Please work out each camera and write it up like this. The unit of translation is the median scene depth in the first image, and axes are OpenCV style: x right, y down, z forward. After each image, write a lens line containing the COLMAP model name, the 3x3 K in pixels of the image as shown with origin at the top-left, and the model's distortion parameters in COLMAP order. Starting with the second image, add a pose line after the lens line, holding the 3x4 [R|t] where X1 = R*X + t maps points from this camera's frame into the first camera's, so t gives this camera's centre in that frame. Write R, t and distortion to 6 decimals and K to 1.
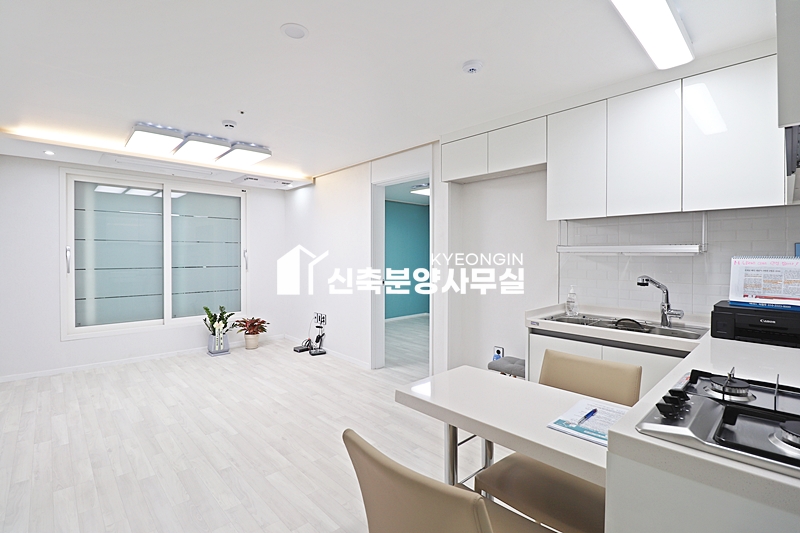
lens RADIAL K [[370.1, 0, 395.2], [0, 370.1, 259.6], [0, 0, 1]] dist [-0.004830, -0.008466]
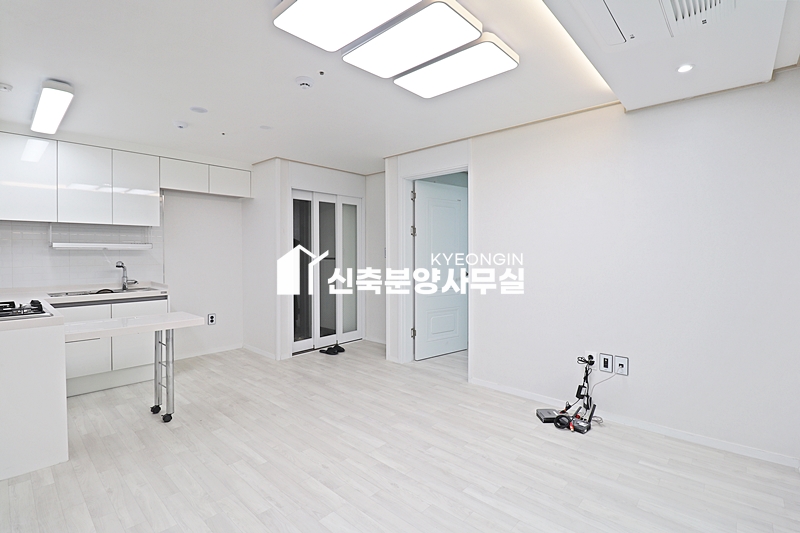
lens RADIAL K [[370.1, 0, 400.0], [0, 370.1, 256.6], [0, 0, 1]] dist [-0.004830, -0.008466]
pose [[-0.996730, -0.003051, -0.080741, -0.443372], [-0.004872, 0.999738, 0.022372, -0.010002], [0.080652, 0.022692, -0.996484, 1.602940]]
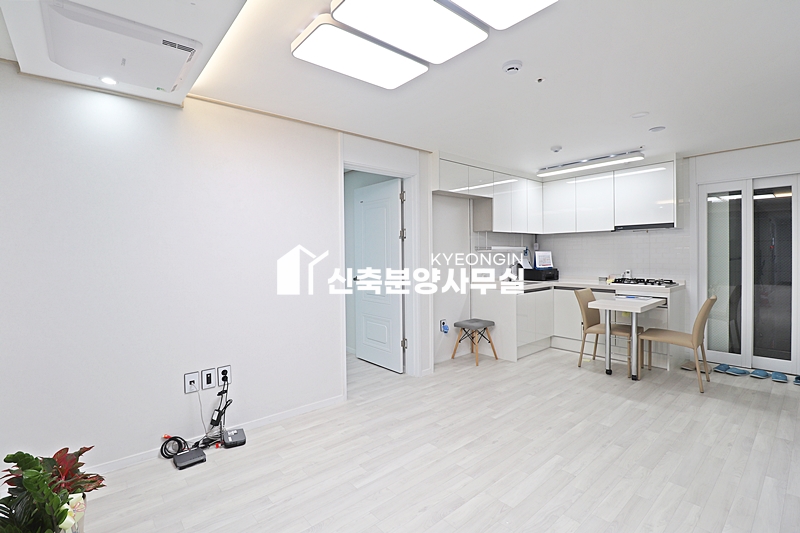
lens RADIAL K [[370.1, 0, 399.2], [0, 370.1, 261.8], [0, 0, 1]] dist [-0.004830, -0.008466]
pose [[0.043773, -0.021723, 0.998805, -1.007730], [0.022420, 0.999533, 0.020757, -0.006469], [-0.998790, 0.021485, 0.044239, 1.033238]]
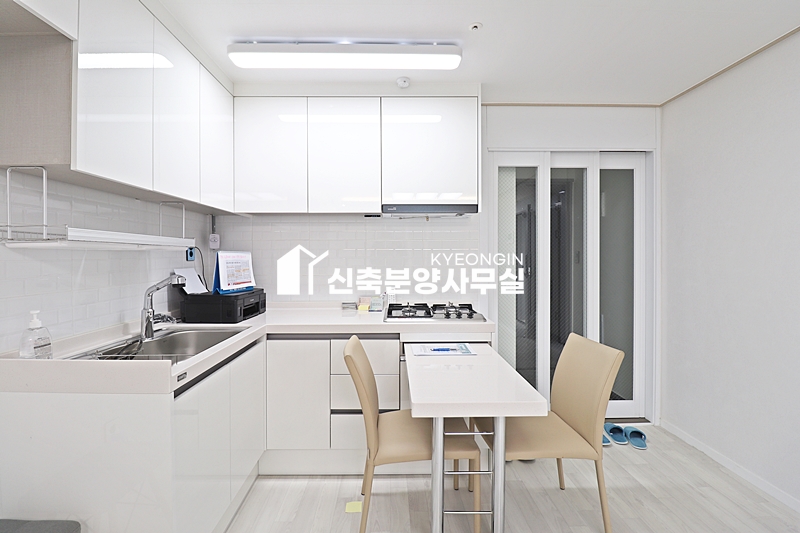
lens RADIAL K [[370.1, 0, 394.8], [0, 370.1, 260.0], [0, 0, 1]] dist [-0.004830, -0.008466]
pose [[-0.743988, -0.007287, 0.668153, -0.134399], [0.009189, 0.999734, 0.021135, -0.000992], [-0.668130, 0.021863, -0.743723, 0.812364]]
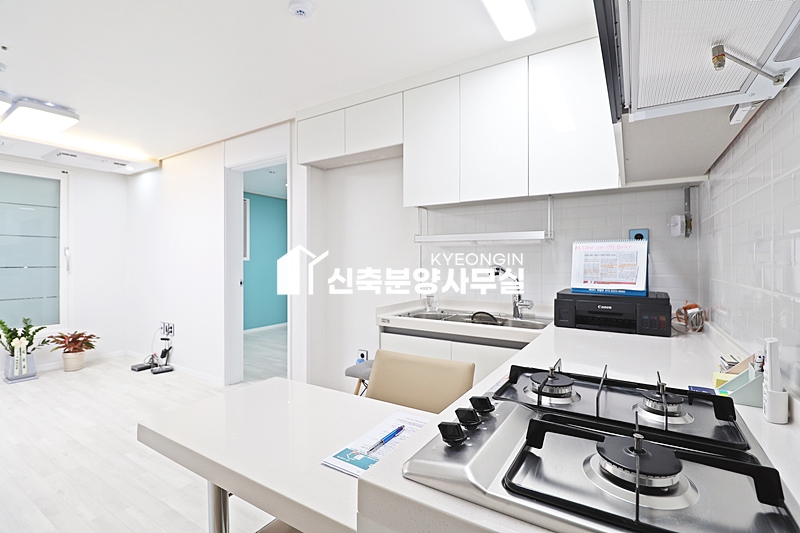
lens RADIAL K [[370.1, 0, 392.8], [0, 370.1, 262.5], [0, 0, 1]] dist [-0.004830, -0.008466]
pose [[0.968681, -0.002528, 0.248295, 0.120686], [0.004786, 0.999952, -0.008494, 0.028506], [-0.248262, 0.009416, 0.968647, 0.098763]]
